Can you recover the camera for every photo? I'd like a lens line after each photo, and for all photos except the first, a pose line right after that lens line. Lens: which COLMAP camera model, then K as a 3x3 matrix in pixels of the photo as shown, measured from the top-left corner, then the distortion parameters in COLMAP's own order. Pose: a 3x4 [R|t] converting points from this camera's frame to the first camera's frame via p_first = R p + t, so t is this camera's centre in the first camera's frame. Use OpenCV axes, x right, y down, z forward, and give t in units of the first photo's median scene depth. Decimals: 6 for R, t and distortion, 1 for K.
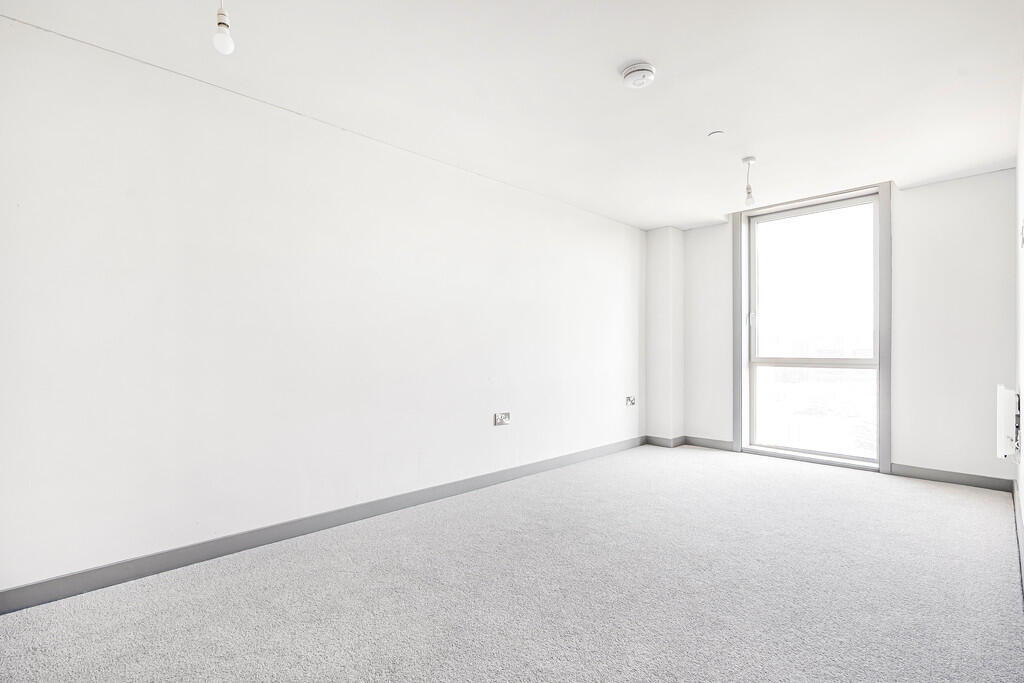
lens RADIAL K [[484.0, 0, 512.3], [0, 484.0, 355.4], [0, 0, 1]] dist [0.001144, 0.000143]
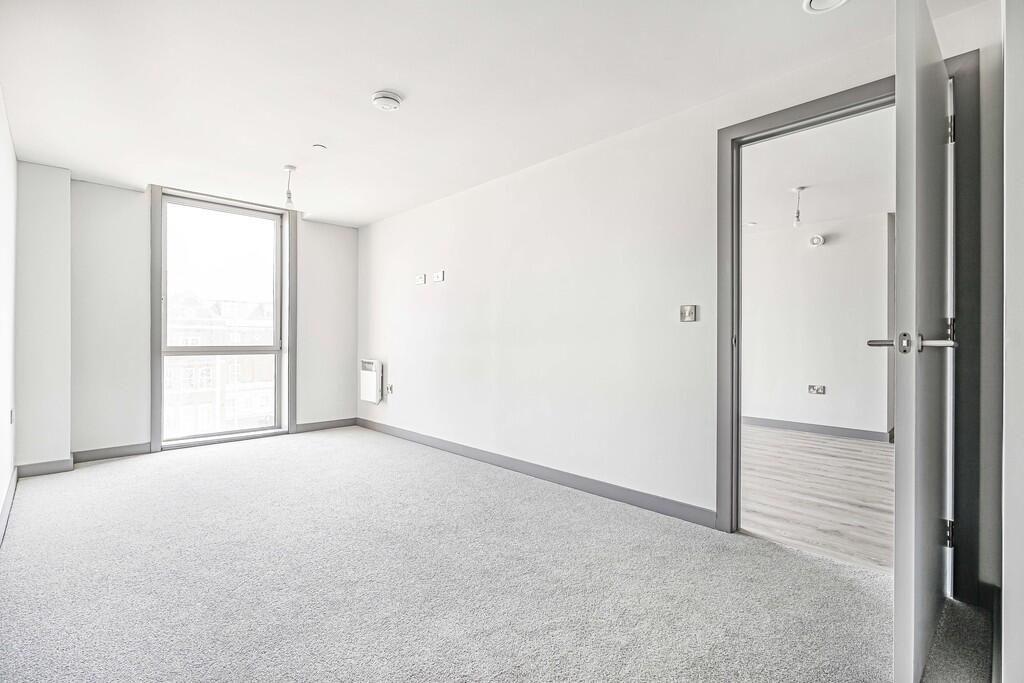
lens RADIAL K [[482.5, 0, 510.4], [0, 482.5, 337.7], [0, 0, 1]] dist [0.001139, 0.000139]
pose [[-0.004304, 0.003076, 0.999986, -0.486194], [0.004848, 0.999984, -0.003055, -0.006791], [-0.999979, 0.004835, -0.004319, 0.390583]]
